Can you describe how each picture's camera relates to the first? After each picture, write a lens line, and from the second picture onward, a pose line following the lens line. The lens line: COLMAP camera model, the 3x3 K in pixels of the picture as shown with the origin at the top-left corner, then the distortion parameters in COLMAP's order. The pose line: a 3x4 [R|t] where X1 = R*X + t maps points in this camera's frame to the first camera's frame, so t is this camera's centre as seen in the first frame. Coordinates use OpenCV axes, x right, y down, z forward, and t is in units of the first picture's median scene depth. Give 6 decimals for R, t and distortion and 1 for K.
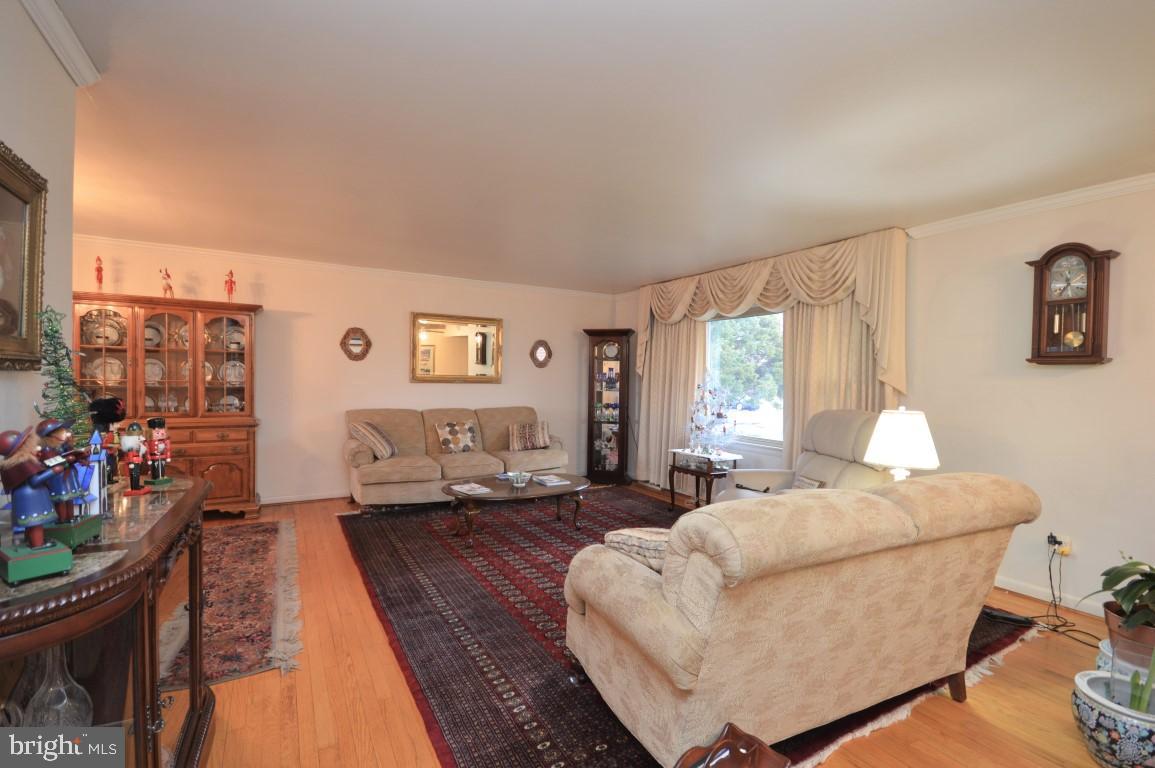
lens RADIAL K [[531.2, 0, 579.9], [0, 531.2, 391.6], [0, 0, 1]] dist [-0.023571, 0.000284]
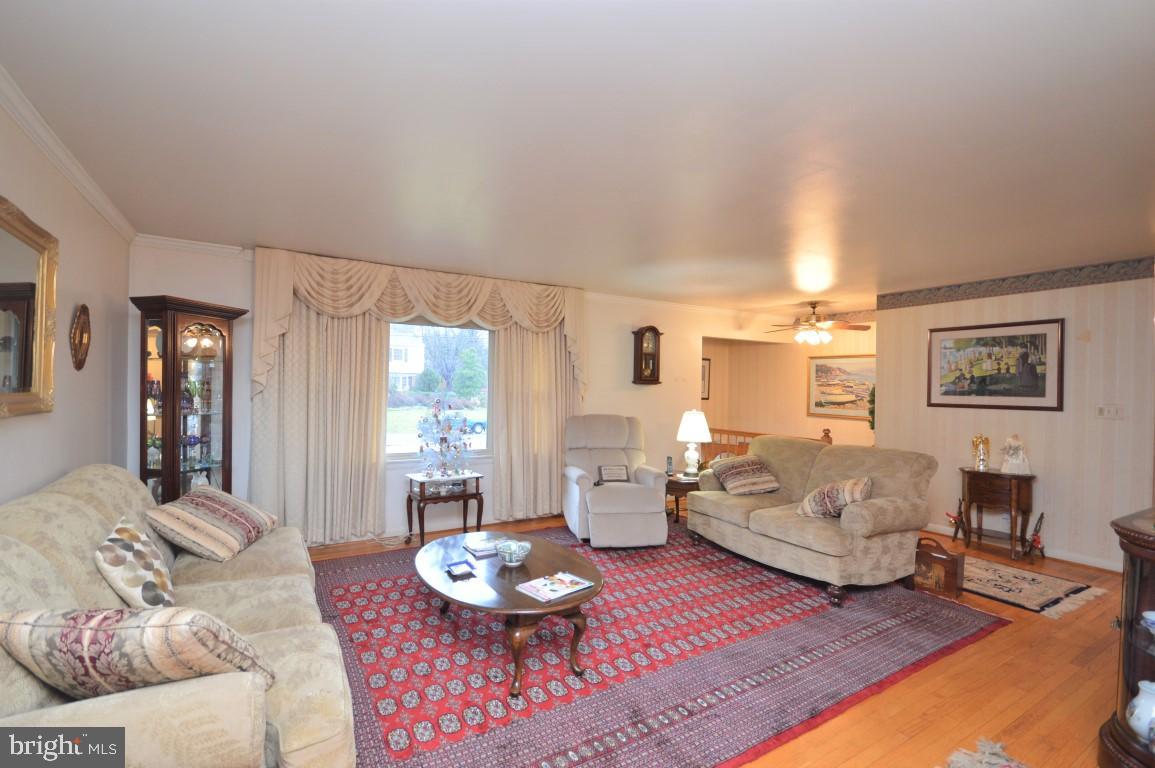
lens RADIAL K [[531.2, 0, 579.9], [0, 531.2, 391.6], [0, 0, 1]] dist [-0.023571, 0.000284]
pose [[-0.024346, -0.015067, 0.999590, -0.782976], [0.010301, 0.999830, 0.015322, -0.043231], [-0.999651, 0.010669, -0.024186, 0.935505]]
